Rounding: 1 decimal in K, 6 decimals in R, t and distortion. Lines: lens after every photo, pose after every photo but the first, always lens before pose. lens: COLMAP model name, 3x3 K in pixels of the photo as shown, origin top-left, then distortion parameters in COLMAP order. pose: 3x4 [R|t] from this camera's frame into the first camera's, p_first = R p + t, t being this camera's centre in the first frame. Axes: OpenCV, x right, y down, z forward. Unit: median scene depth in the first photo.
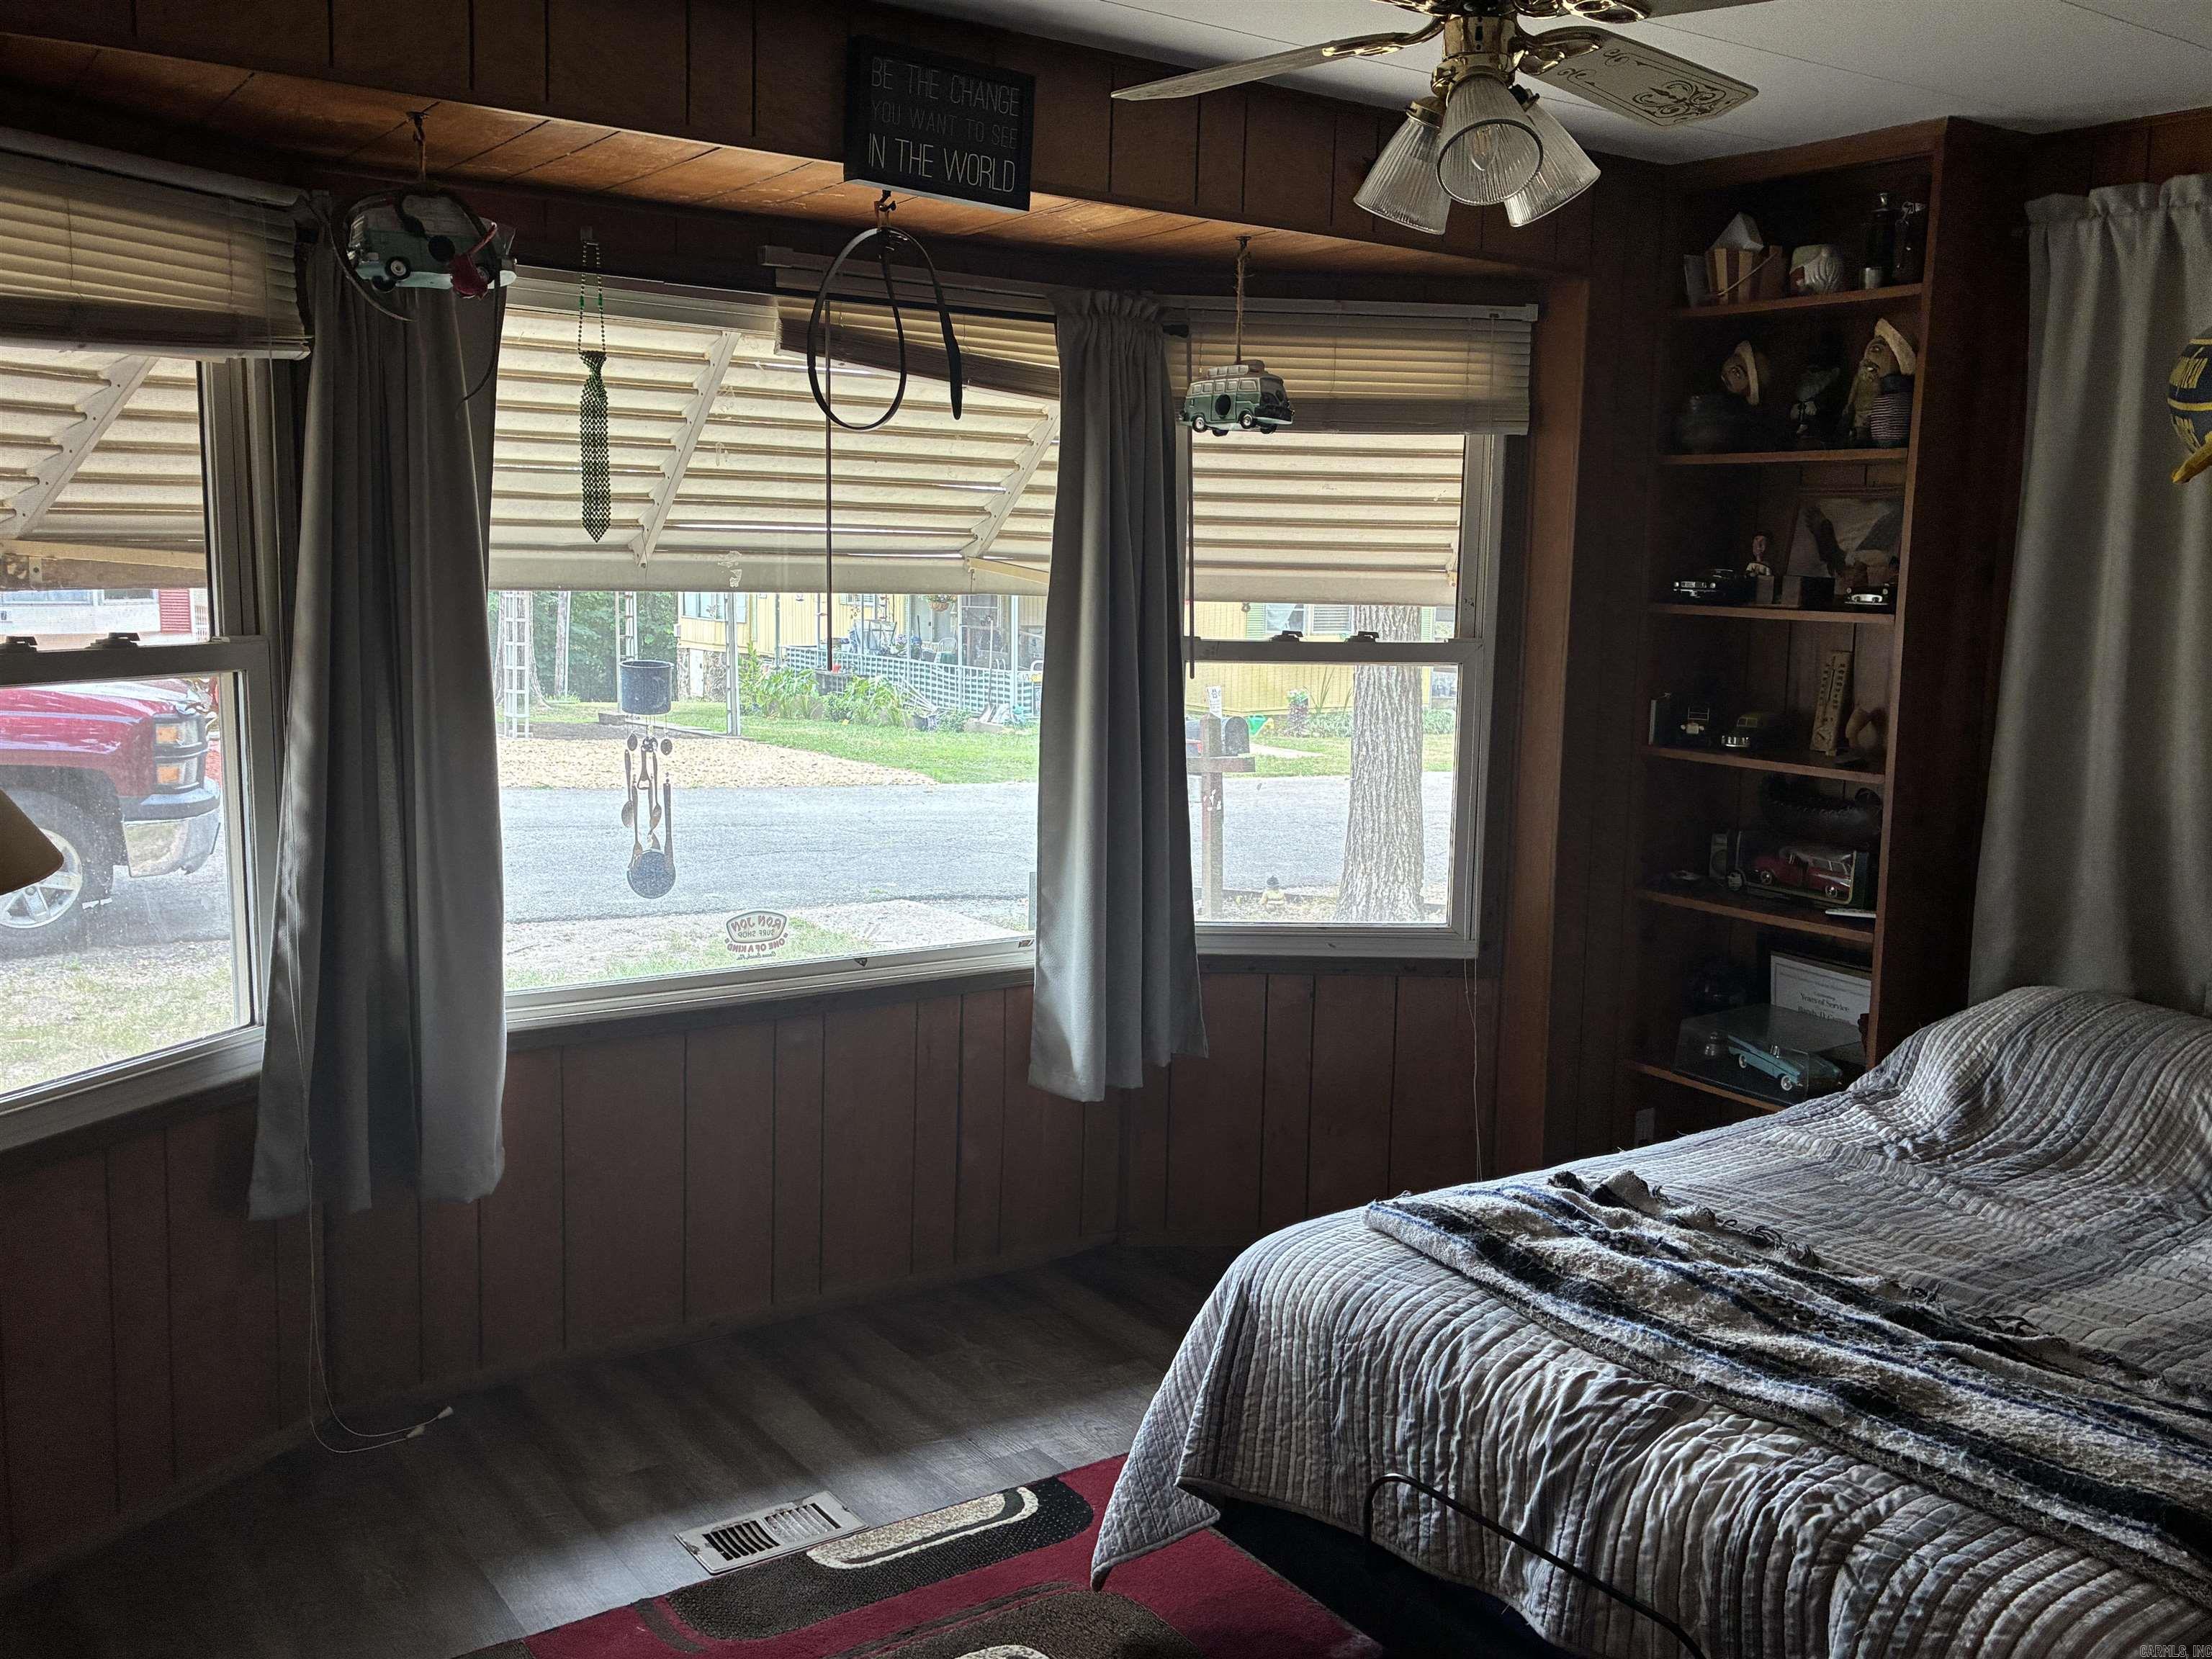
lens RADIAL K [[1929.3, 0, 1105.7], [0, 1929.3, 830.2], [0, 0, 1]] dist [0.013856, 0.008523]
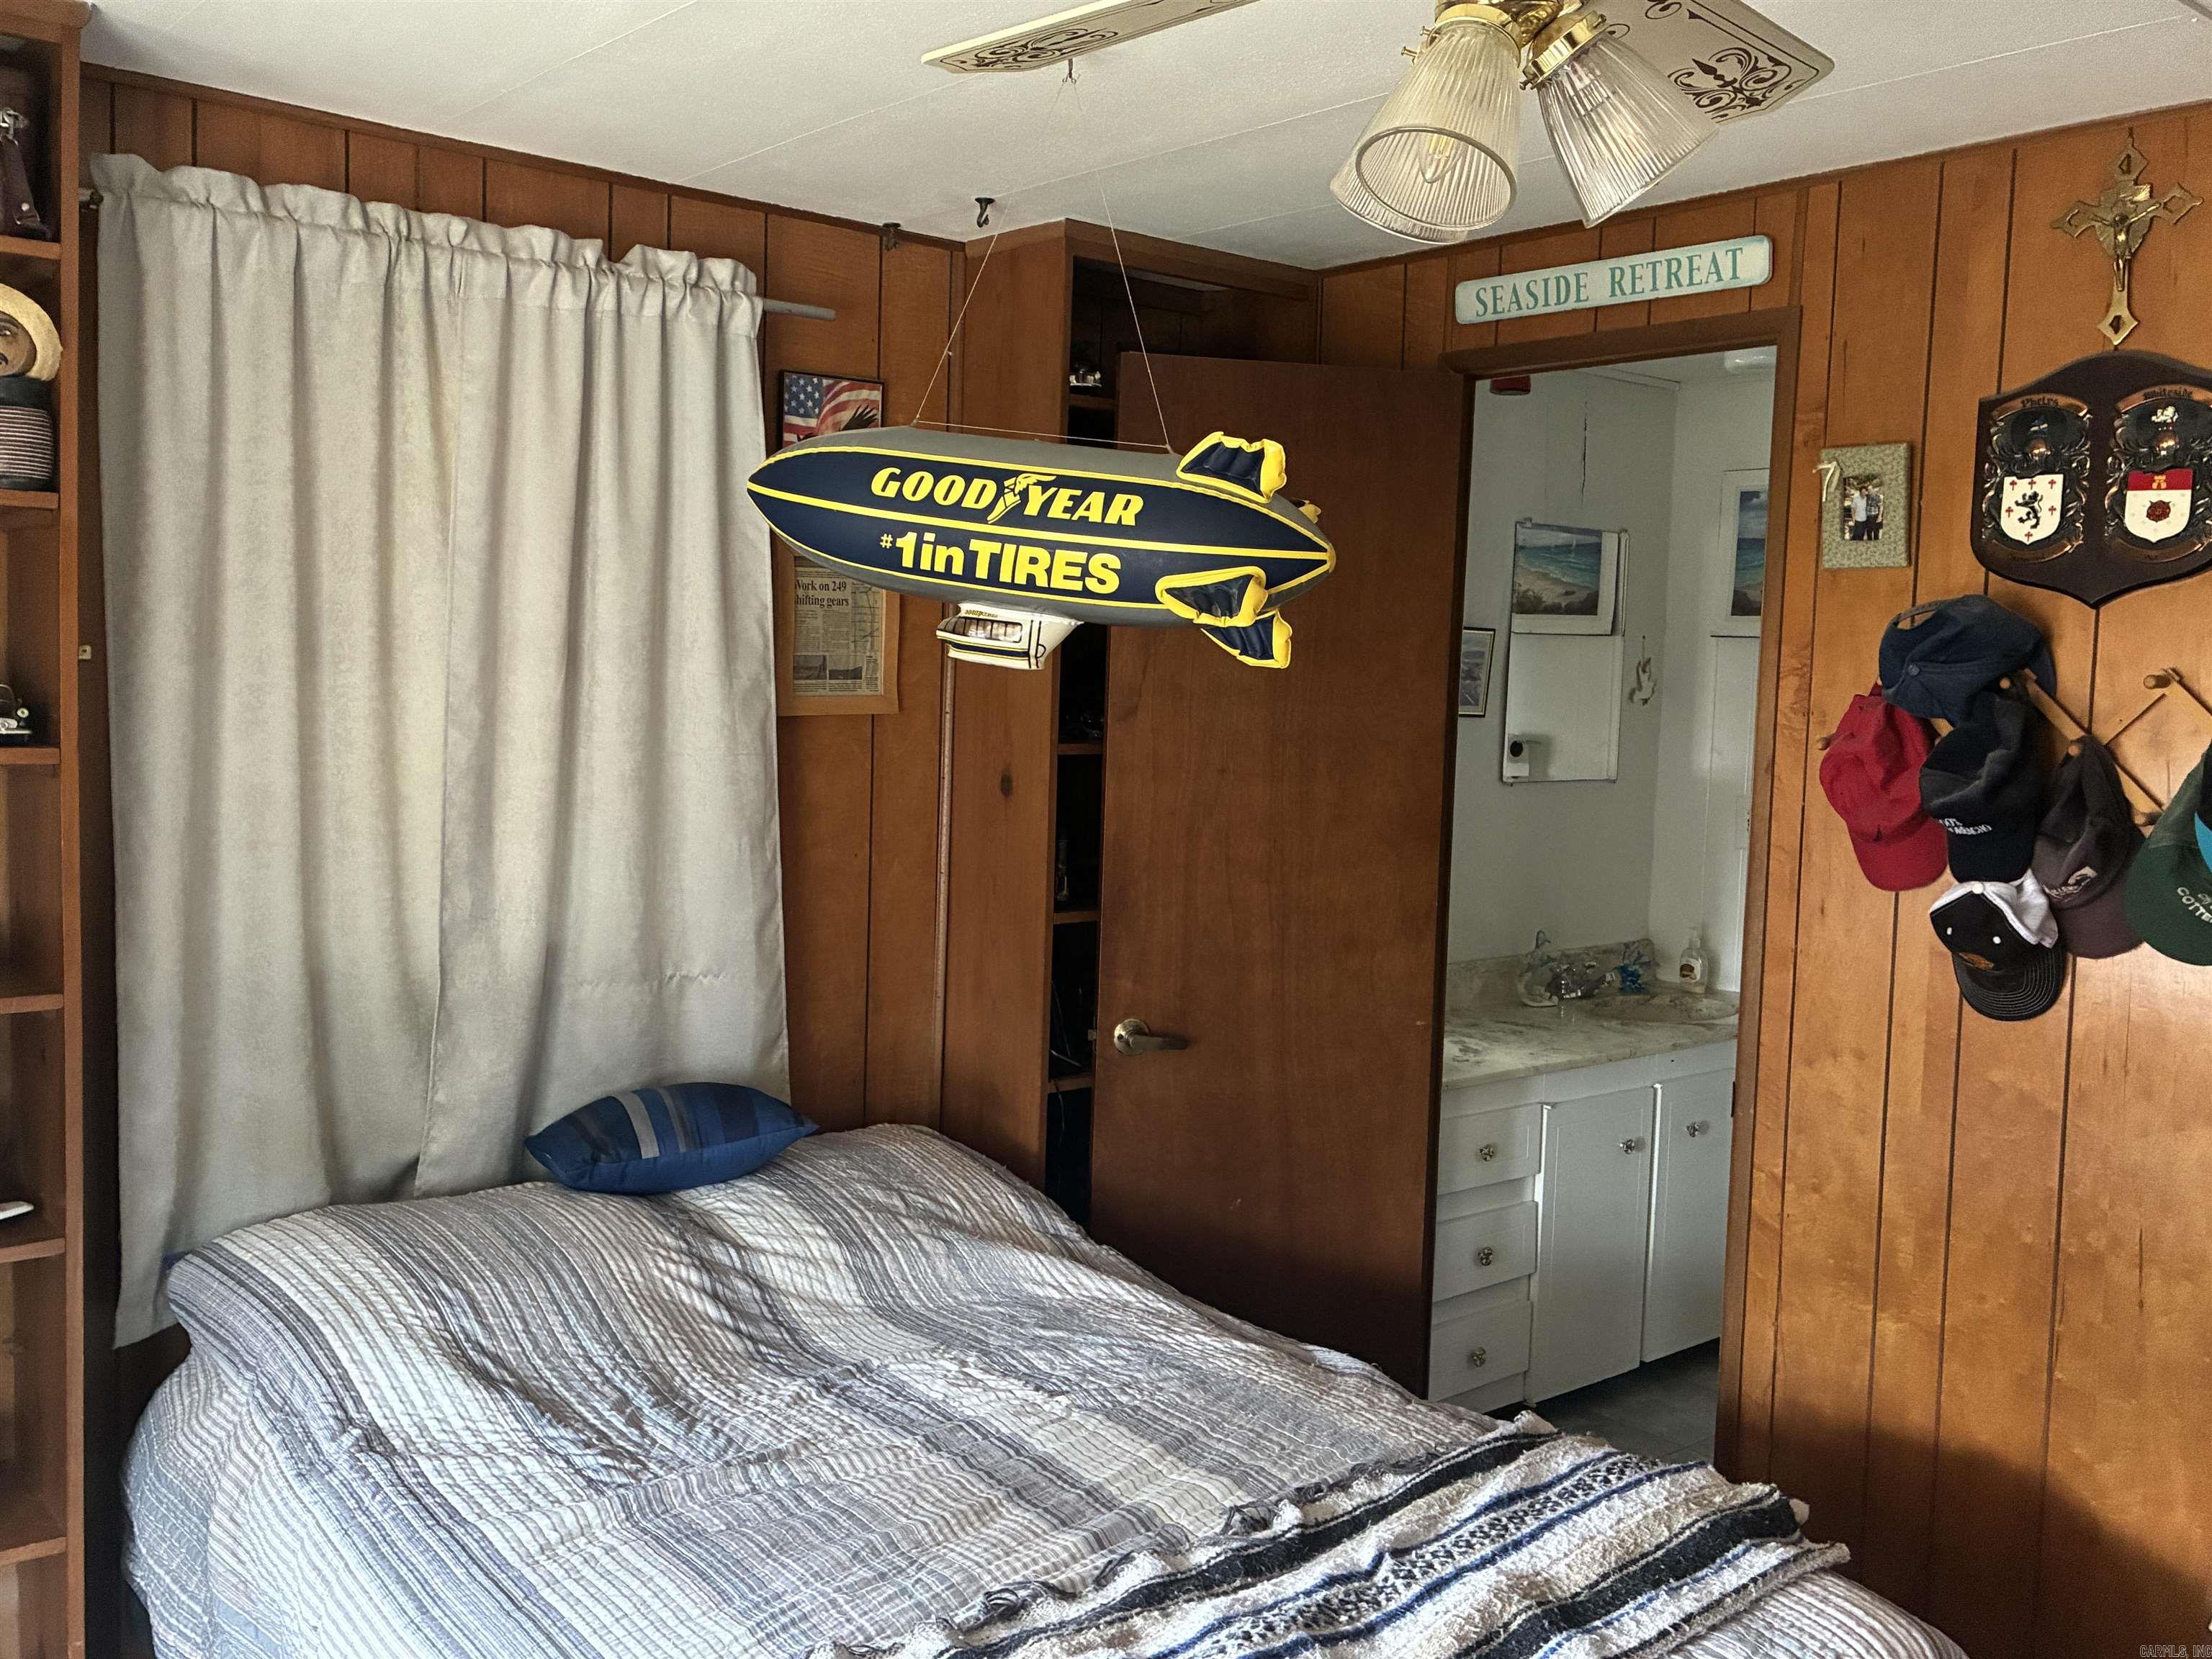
lens RADIAL K [[1929.3, 0, 1104.7], [0, 1929.3, 820.8], [0, 0, 1]] dist [0.013856, 0.008523]
pose [[-0.087551, -0.100015, 0.991126, -0.388605], [0.109821, 0.987913, 0.109392, -0.173303], [-0.990088, 0.118424, -0.075510, 1.015939]]
